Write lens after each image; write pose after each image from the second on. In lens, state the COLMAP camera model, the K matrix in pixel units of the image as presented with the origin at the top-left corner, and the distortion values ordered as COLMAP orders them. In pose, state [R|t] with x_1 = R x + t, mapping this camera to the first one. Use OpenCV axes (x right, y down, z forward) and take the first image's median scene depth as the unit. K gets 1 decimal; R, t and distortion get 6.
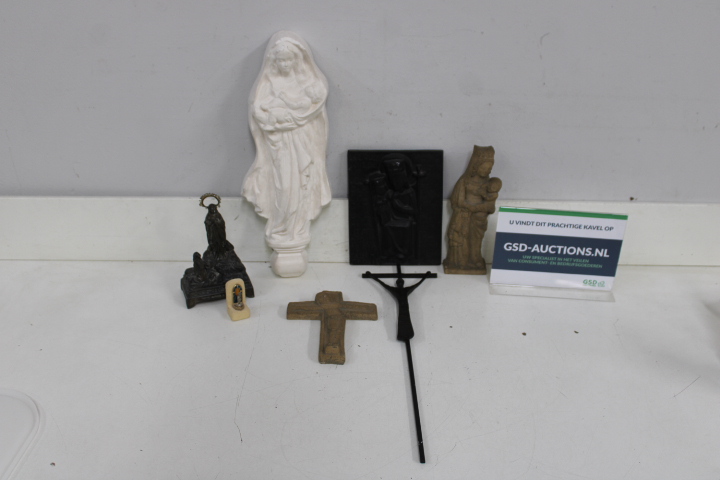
lens RADIAL K [[887.8, 0, 360.8], [0, 887.8, 245.5], [0, 0, 1]] dist [-0.068433, 0.000000]
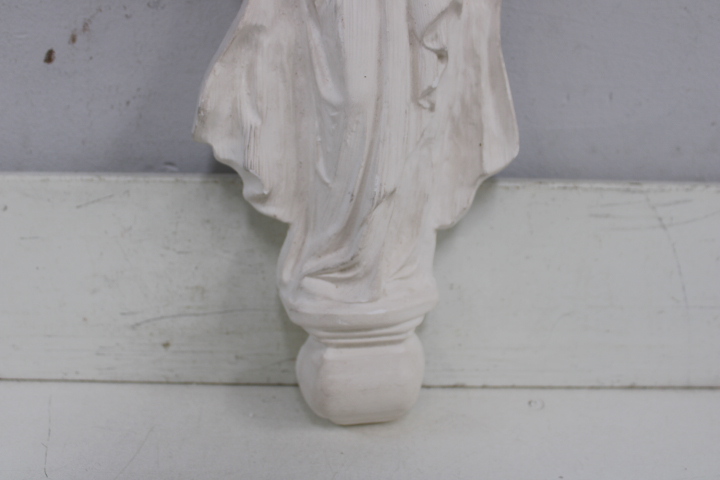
lens RADIAL K [[819.0, 0, 349.7], [0, 819.0, 249.6], [0, 0, 1]] dist [-0.085261, 0.000000]
pose [[0.999747, -0.005252, -0.021860, -0.083157], [0.003642, 0.997321, -0.073060, -0.003152], [0.022185, 0.072961, 0.997088, 0.771795]]
